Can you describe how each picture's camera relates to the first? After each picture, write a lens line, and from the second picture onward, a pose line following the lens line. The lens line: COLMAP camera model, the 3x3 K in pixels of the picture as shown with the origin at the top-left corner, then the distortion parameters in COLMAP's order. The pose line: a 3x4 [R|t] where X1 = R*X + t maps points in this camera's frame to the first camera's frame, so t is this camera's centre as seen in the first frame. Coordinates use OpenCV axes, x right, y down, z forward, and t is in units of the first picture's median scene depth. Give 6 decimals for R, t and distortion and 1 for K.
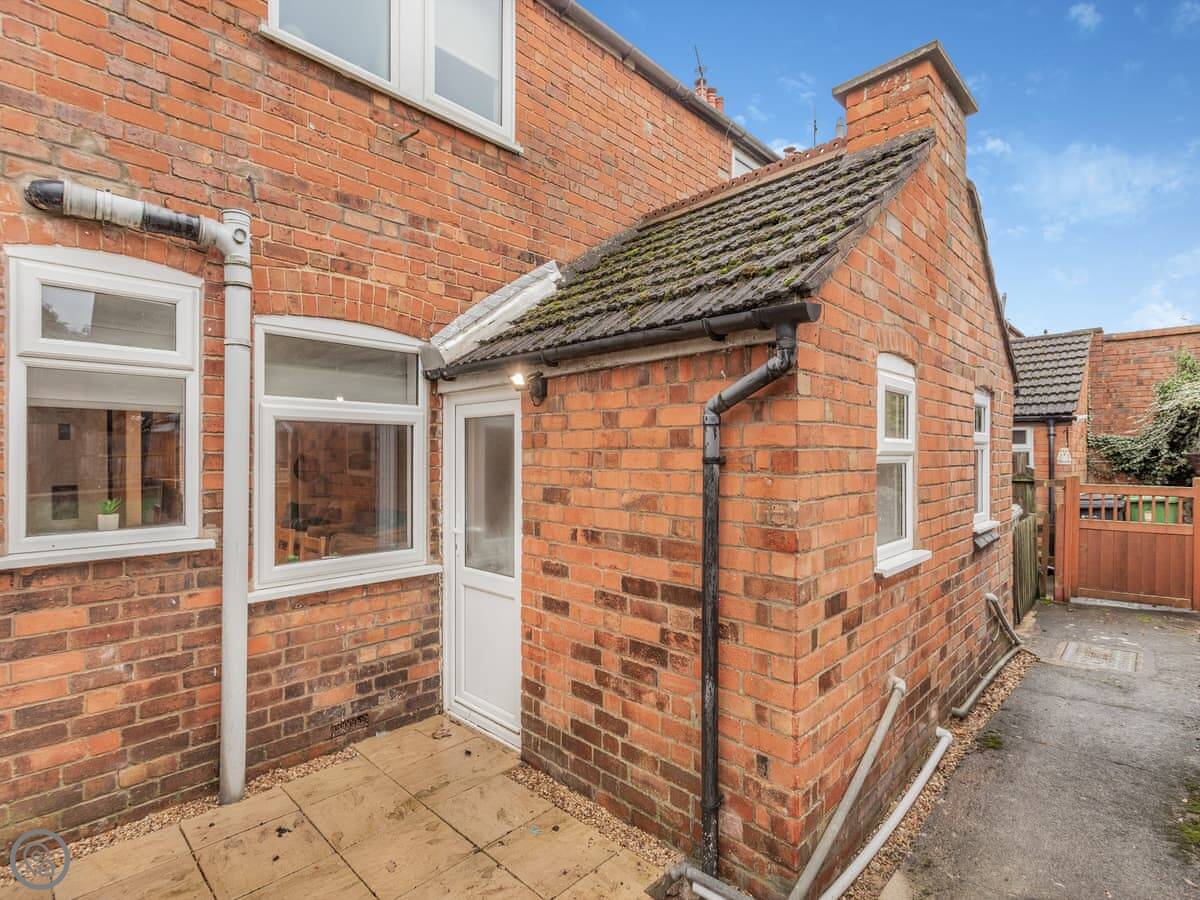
lens RADIAL K [[589.7, 0, 597.1], [0, 589.7, 449.8], [0, 0, 1]] dist [0.001019, 0.000570]
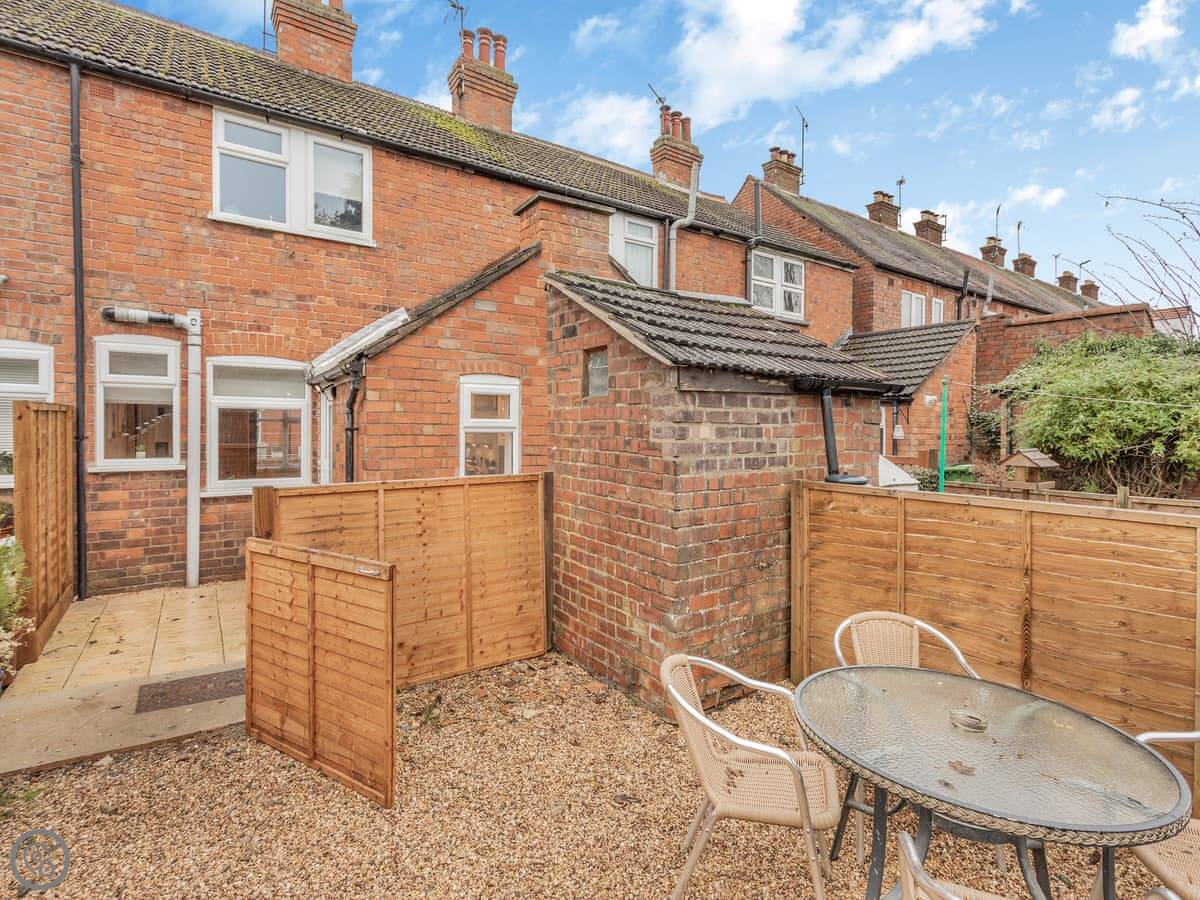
lens RADIAL K [[589.7, 0, 594.6], [0, 589.7, 430.6], [0, 0, 1]] dist [0.001019, 0.000570]
pose [[0.978120, 0.009861, -0.207806, 1.220870], [-0.006903, 0.999864, 0.014957, -0.013834], [0.207926, -0.013195, 0.978056, -0.758354]]
